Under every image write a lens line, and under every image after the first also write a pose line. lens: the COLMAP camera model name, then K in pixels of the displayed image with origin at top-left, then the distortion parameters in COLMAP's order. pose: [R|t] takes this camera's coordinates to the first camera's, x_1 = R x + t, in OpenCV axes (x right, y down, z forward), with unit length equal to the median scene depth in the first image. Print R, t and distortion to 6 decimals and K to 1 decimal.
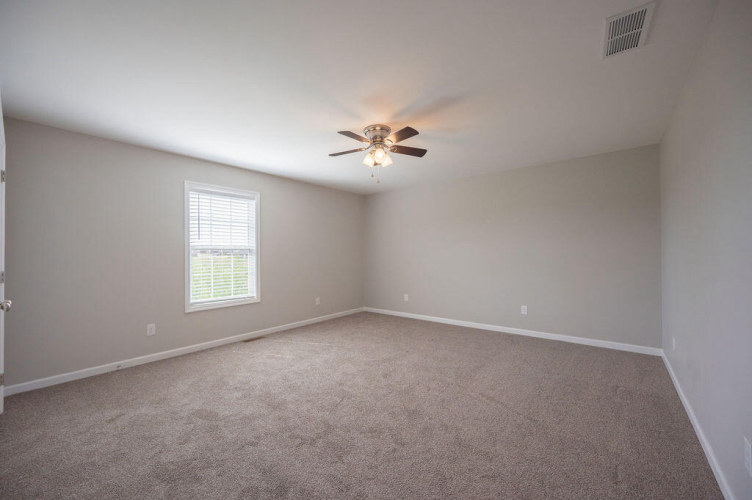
lens RADIAL K [[294.9, 0, 376.0], [0, 294.9, 250.0], [0, 0, 1]] dist [-0.001165, 0.000077]
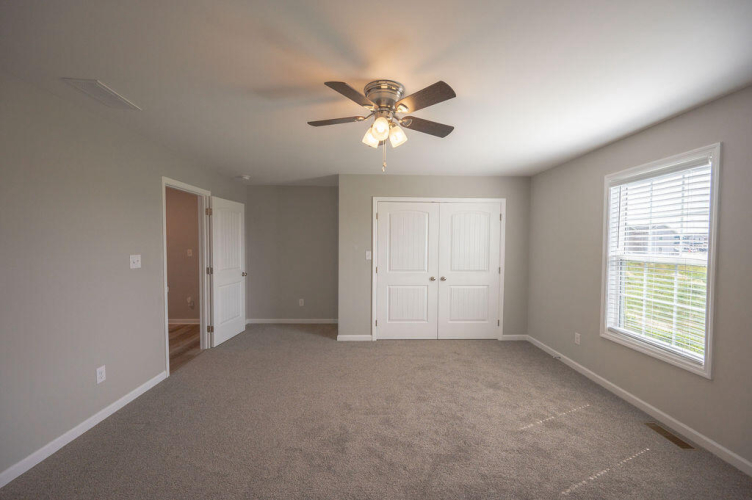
lens RADIAL K [[294.9, 0, 376.0], [0, 294.9, 250.0], [0, 0, 1]] dist [-0.001165, 0.000077]
pose [[-0.765382, 0.016167, -0.643374, 0.395190], [0.007671, 0.999843, 0.015999, -0.051752], [0.643531, 0.007310, -0.765385, 1.310944]]
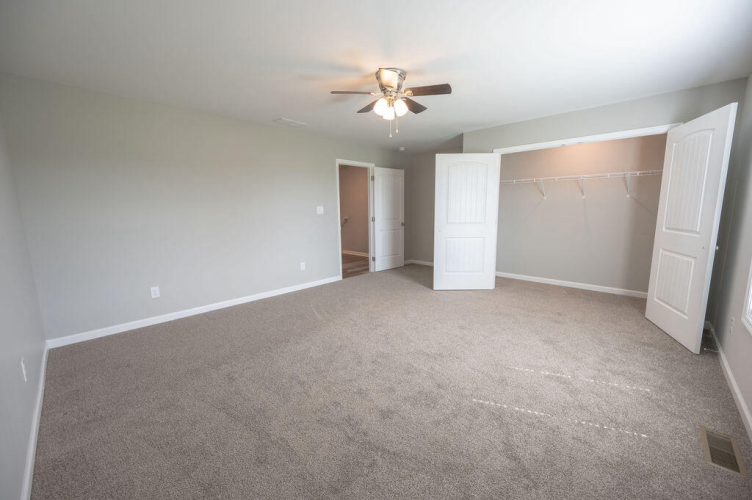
lens RADIAL K [[290.2, 0, 376.0], [0, 290.2, 242.8], [0, 0, 1]] dist [-0.000344, 0.000053]
pose [[-0.996465, 0.006595, 0.083746, -0.017015], [0.015486, 0.994249, 0.105967, 0.001551], [-0.082565, 0.106889, -0.990837, 1.677667]]
